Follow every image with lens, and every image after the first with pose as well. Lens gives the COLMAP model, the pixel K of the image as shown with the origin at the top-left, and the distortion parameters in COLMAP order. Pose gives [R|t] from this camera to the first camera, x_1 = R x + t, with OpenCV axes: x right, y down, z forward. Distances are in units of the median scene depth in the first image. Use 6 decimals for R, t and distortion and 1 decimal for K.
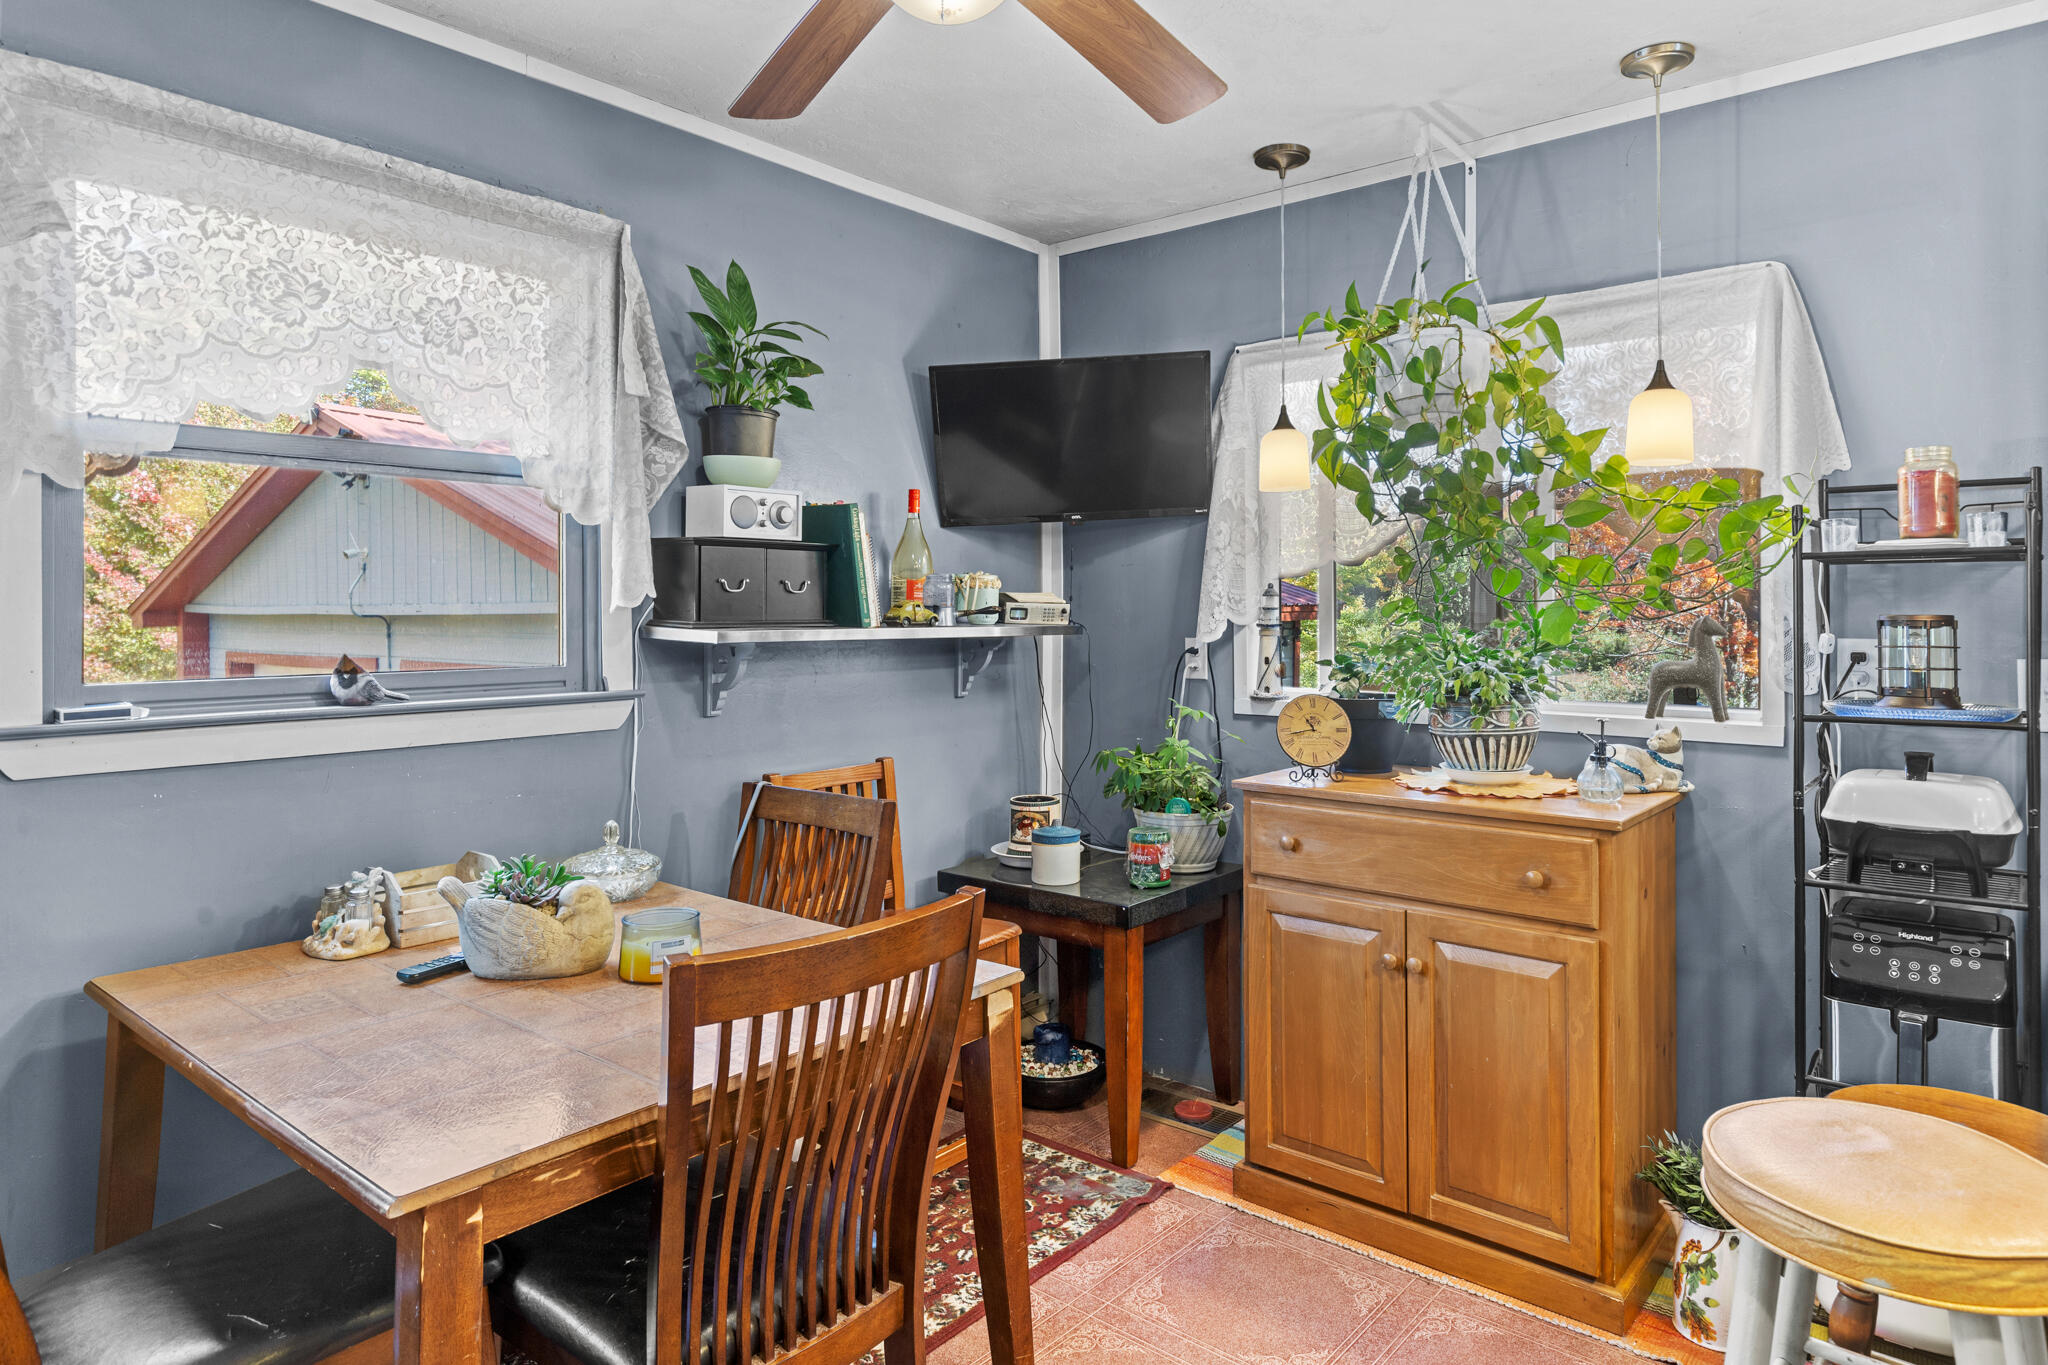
lens RADIAL K [[1207.5, 0, 1014.5], [0, 1207.5, 604.3], [0, 0, 1]] dist [-0.007408, 0.006447]
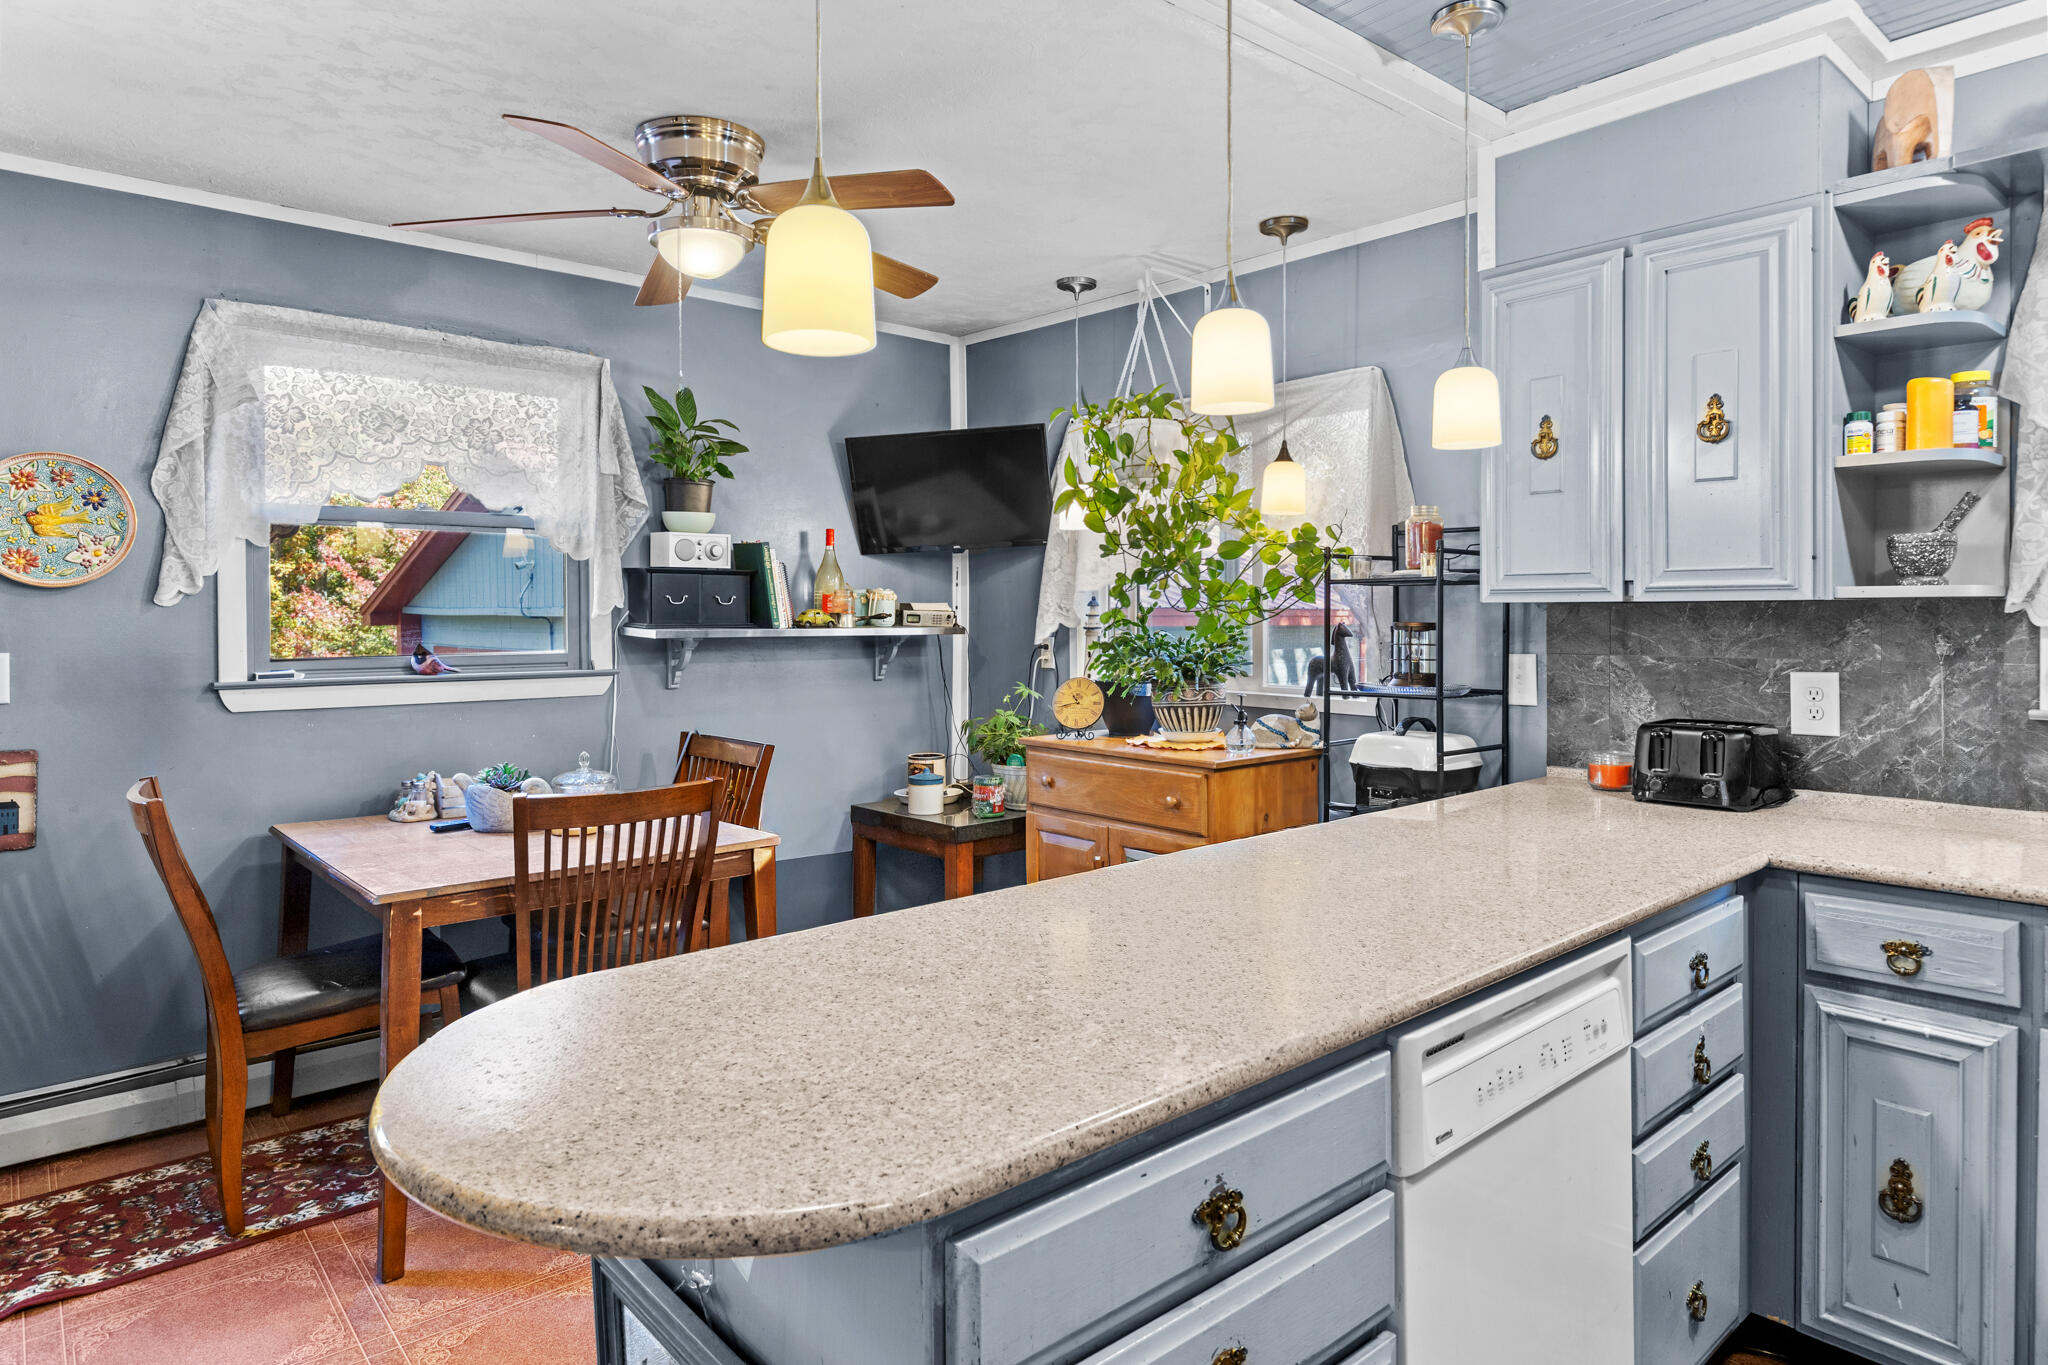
lens RADIAL K [[1207.5, 0, 1021.6], [0, 1207.5, 624.4], [0, 0, 1]] dist [-0.007408, 0.006447]
pose [[0.989185, 0.003802, -0.146622, 0.422633], [-0.001501, 0.999874, 0.015803, -0.009628], [0.146663, -0.015412, 0.989066, -0.425549]]
